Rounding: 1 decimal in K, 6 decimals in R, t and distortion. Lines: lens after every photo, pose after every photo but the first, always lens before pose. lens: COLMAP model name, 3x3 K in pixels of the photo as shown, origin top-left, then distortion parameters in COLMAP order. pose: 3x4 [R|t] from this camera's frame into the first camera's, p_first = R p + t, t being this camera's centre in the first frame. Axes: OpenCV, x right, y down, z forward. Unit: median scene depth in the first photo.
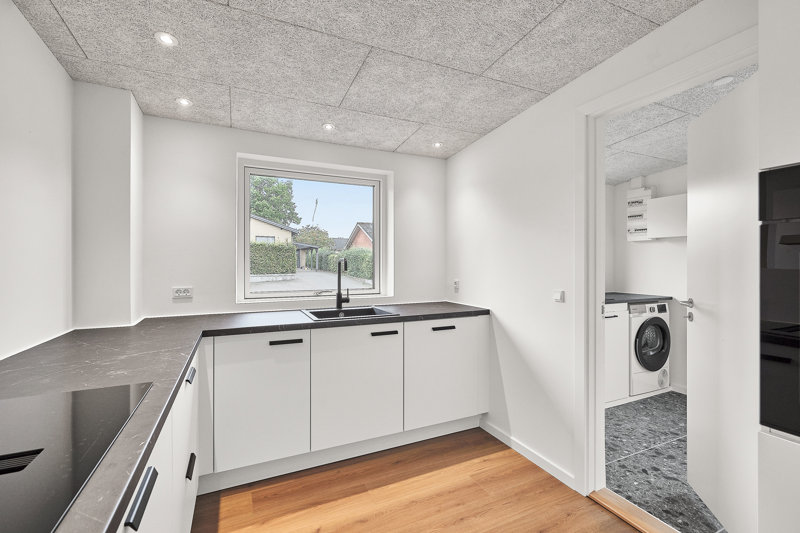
lens RADIAL K [[362.2, 0, 405.5], [0, 362.2, 263.2], [0, 0, 1]] dist [0.001938, 0.000235]
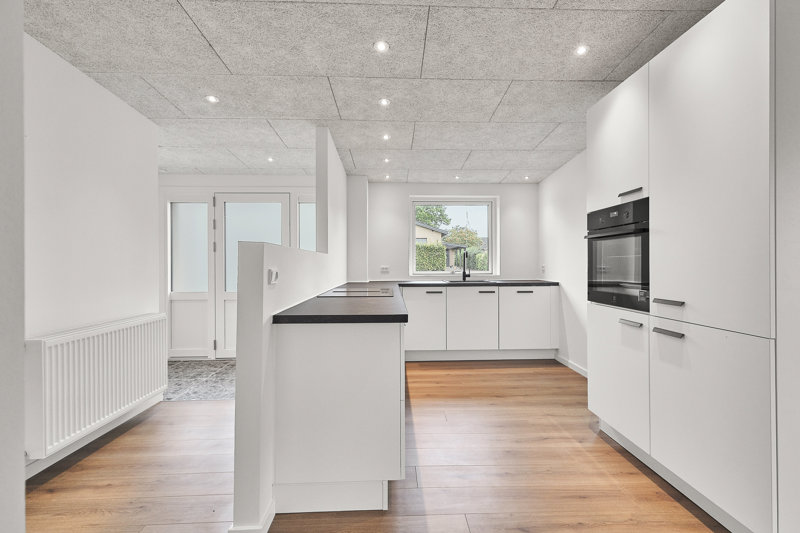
lens RADIAL K [[362.2, 0, 398.4], [0, 362.2, 267.0], [0, 0, 1]] dist [0.001938, 0.000235]
pose [[0.911242, 0.001768, -0.411867, 0.236246], [0.003082, 0.999934, 0.011112, 0.041567], [0.411859, -0.011395, 0.911176, -0.681142]]
